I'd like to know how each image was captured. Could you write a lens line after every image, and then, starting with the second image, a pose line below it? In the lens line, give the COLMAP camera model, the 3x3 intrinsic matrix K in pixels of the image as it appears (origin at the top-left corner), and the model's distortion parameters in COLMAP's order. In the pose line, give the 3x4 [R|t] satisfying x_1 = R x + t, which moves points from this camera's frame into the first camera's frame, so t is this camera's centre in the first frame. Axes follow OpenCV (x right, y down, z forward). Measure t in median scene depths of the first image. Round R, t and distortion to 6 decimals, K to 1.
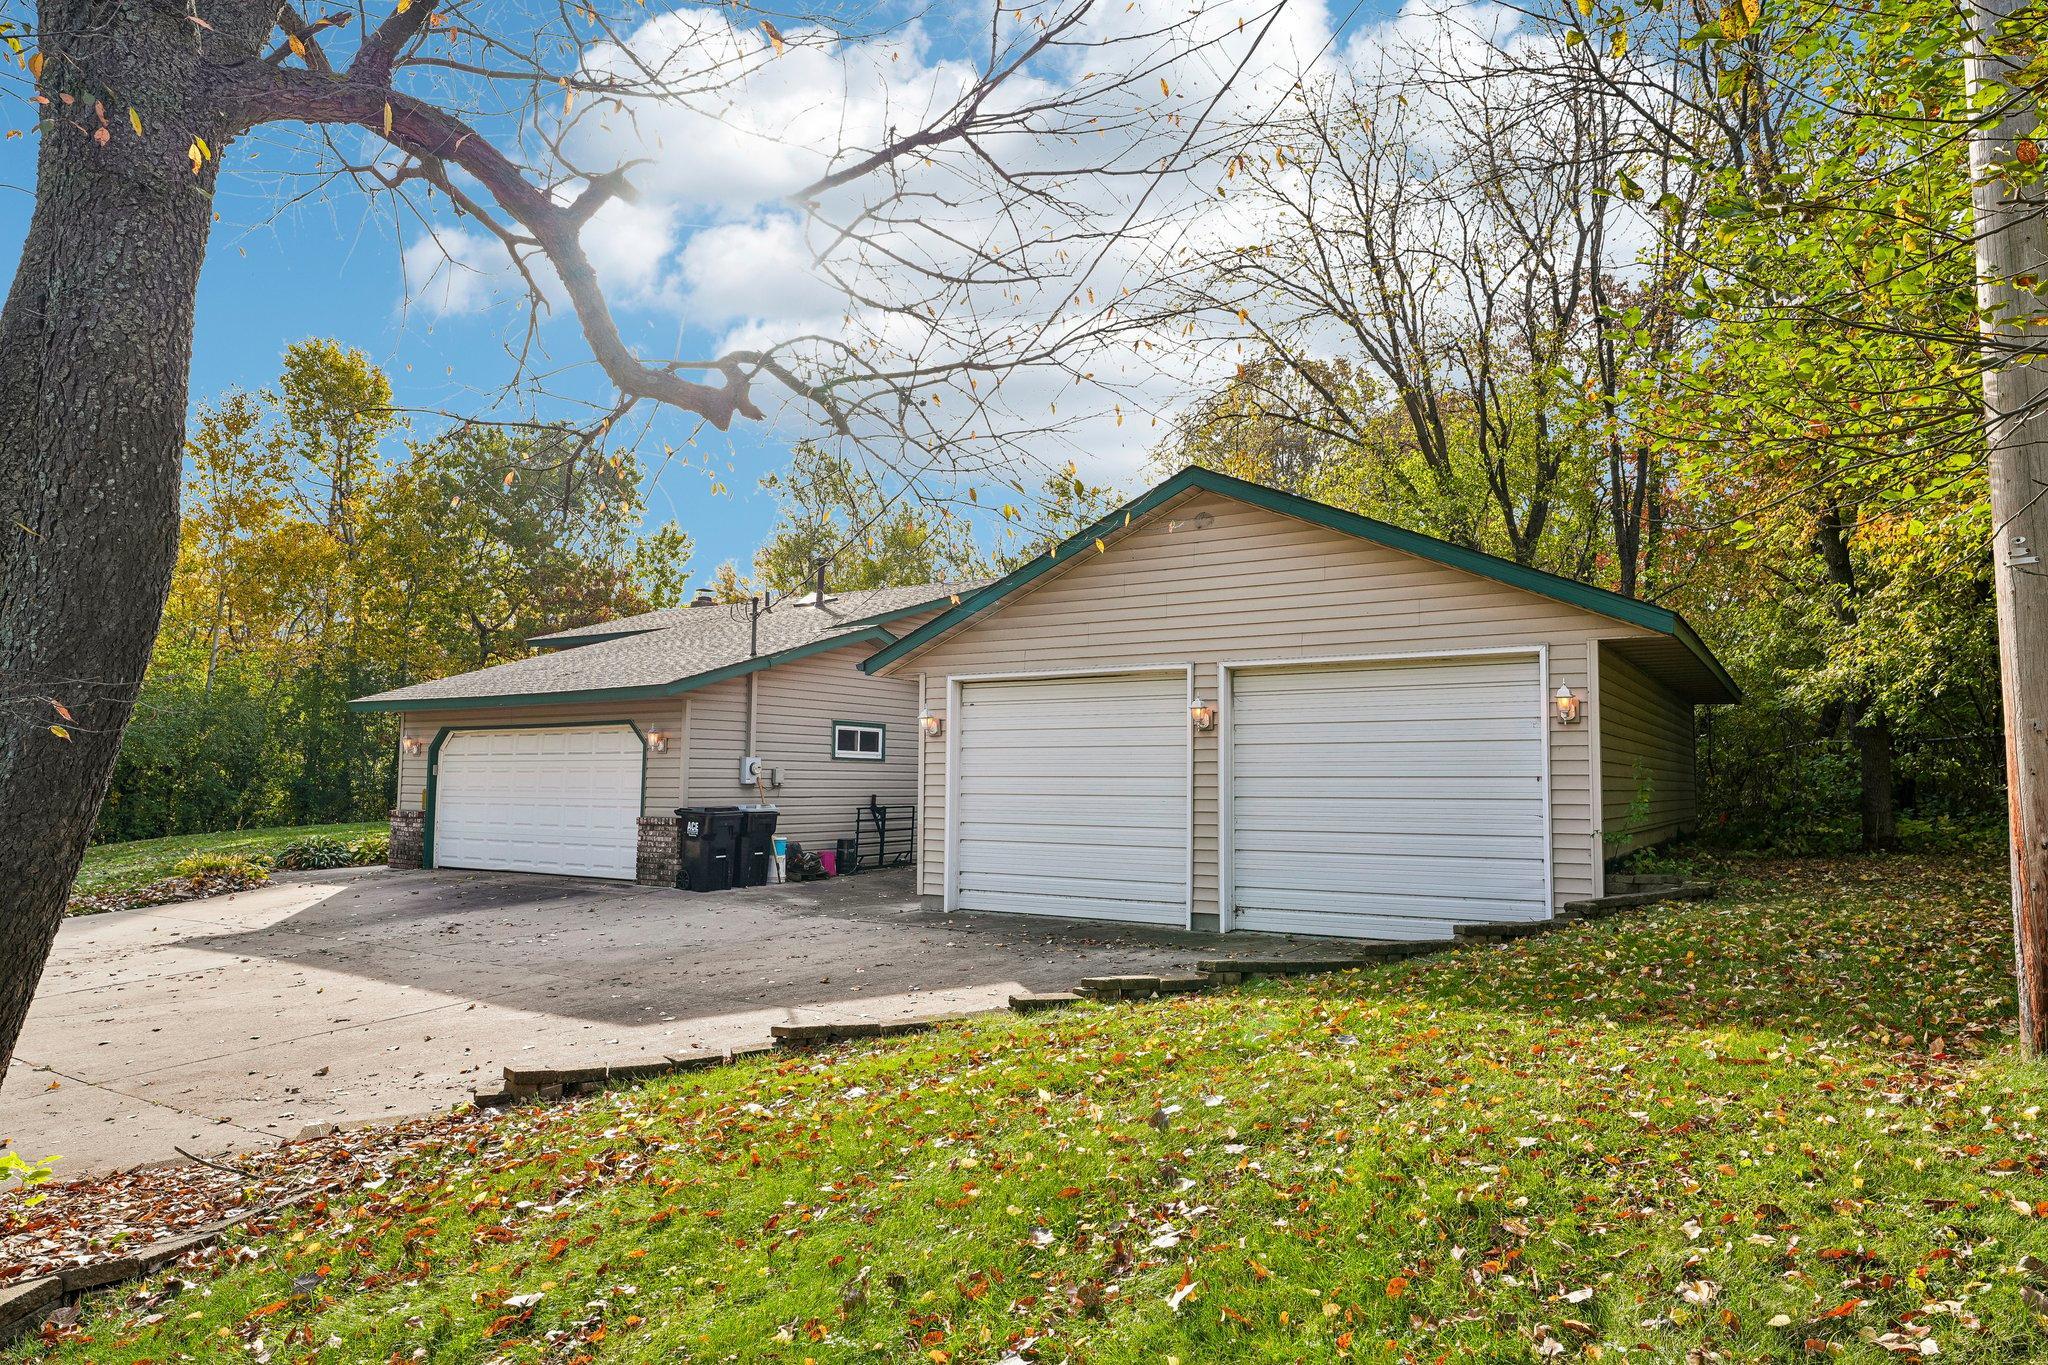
lens RADIAL K [[1340.8, 0, 1039.3], [0, 1340.8, 687.3], [0, 0, 1]] dist [0.002709, 0.001838]
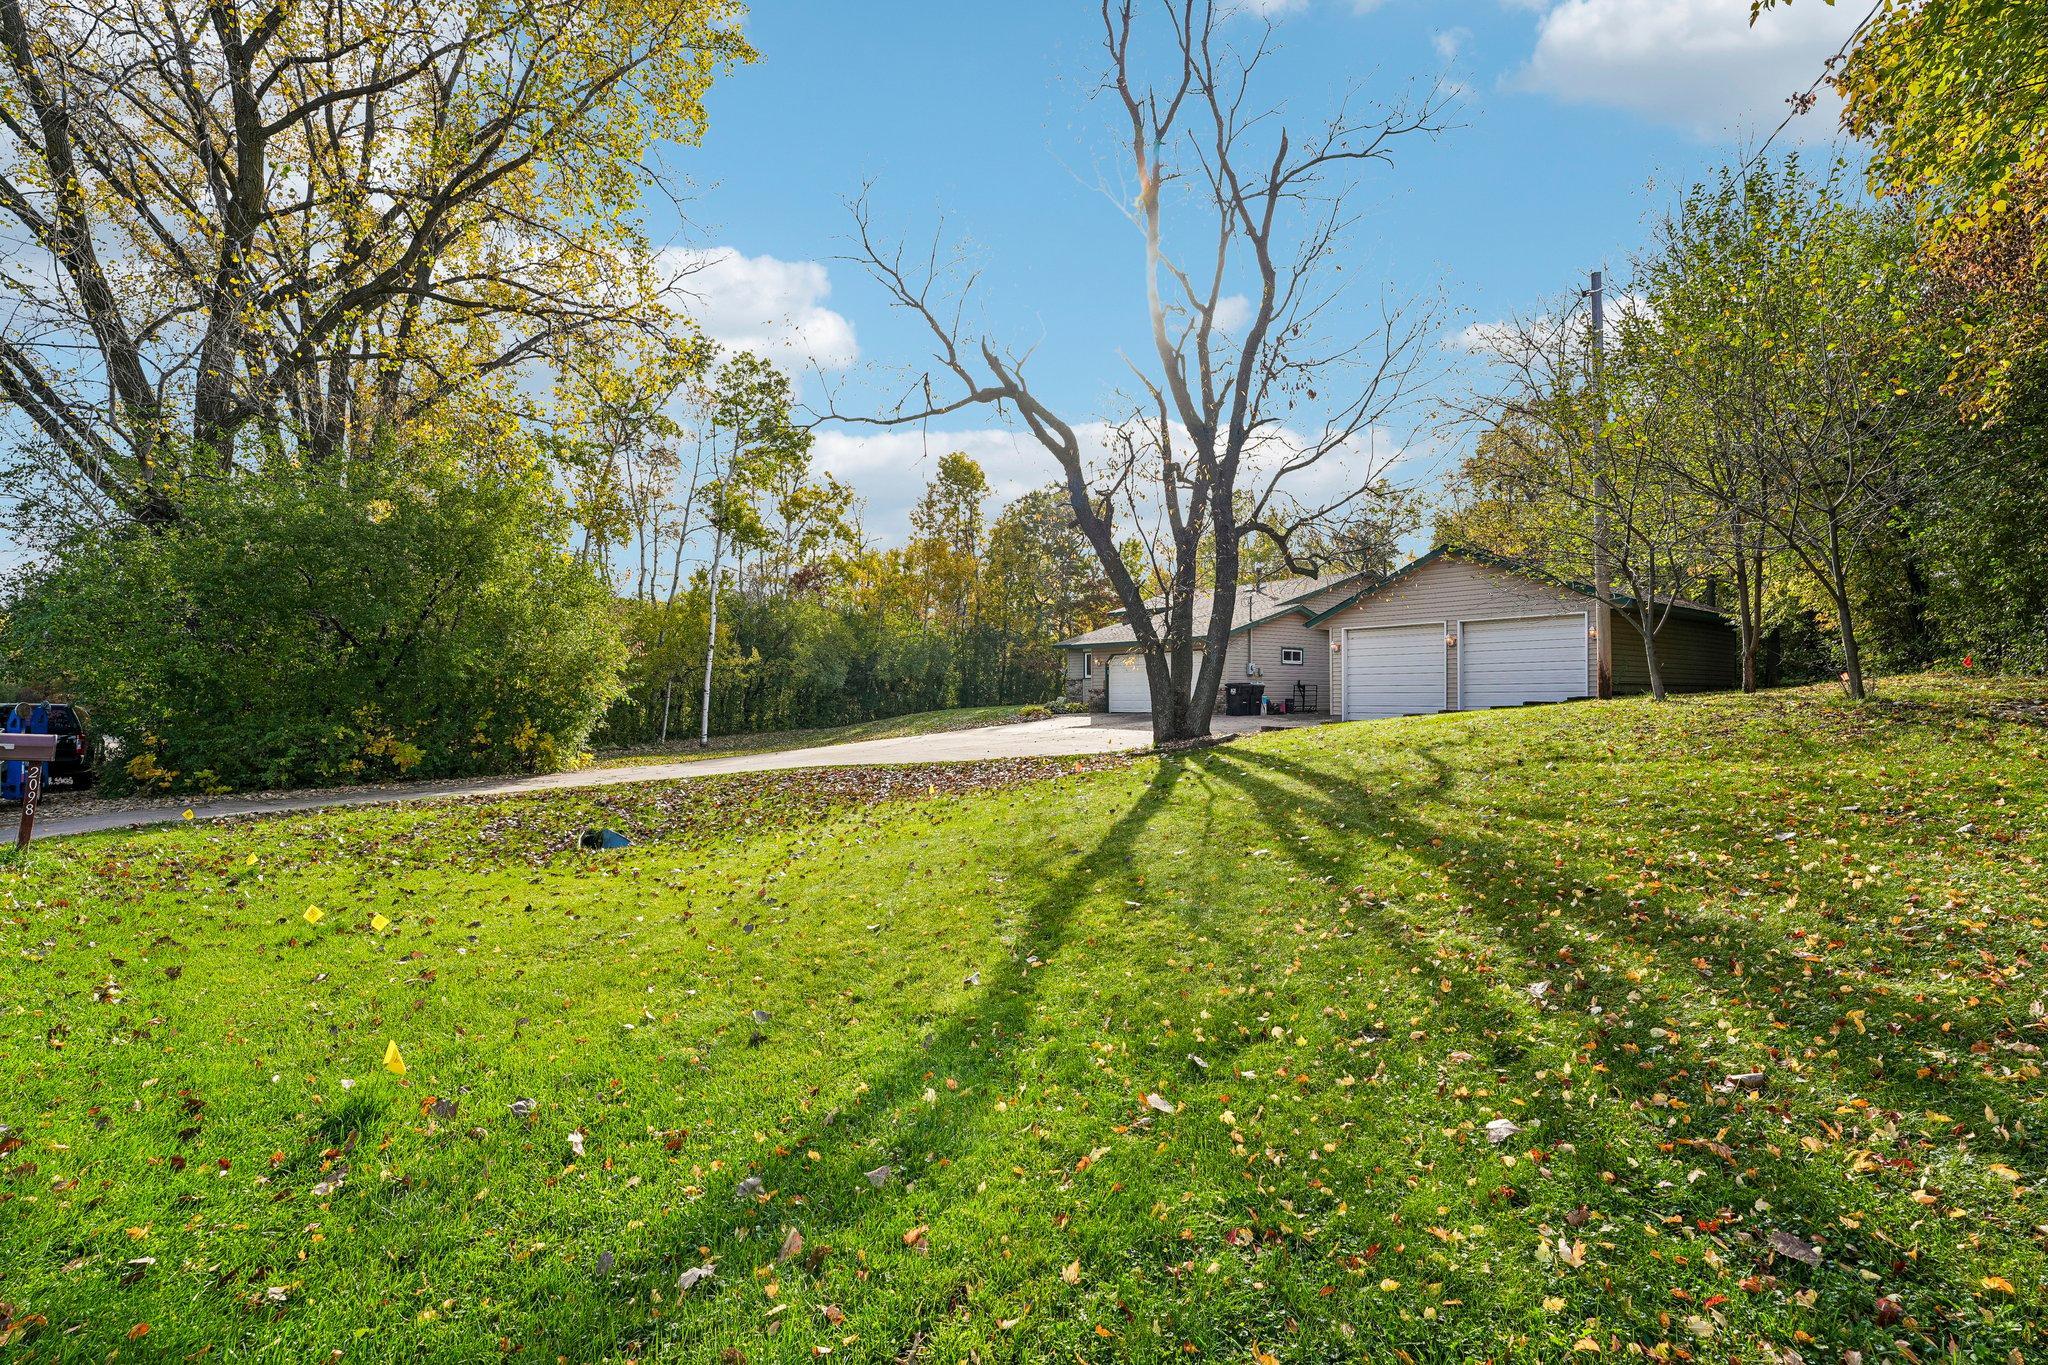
lens RADIAL K [[827.0, 0, 1041.6], [0, 827.0, 681.2], [0, 0, 1]] dist [-0.000940, 0.000036]
pose [[0.930158, -0.011043, -0.366992, -0.019413], [0.033954, 0.997851, 0.056034, -0.011746], [0.365585, -0.064581, 0.928535, -0.518271]]
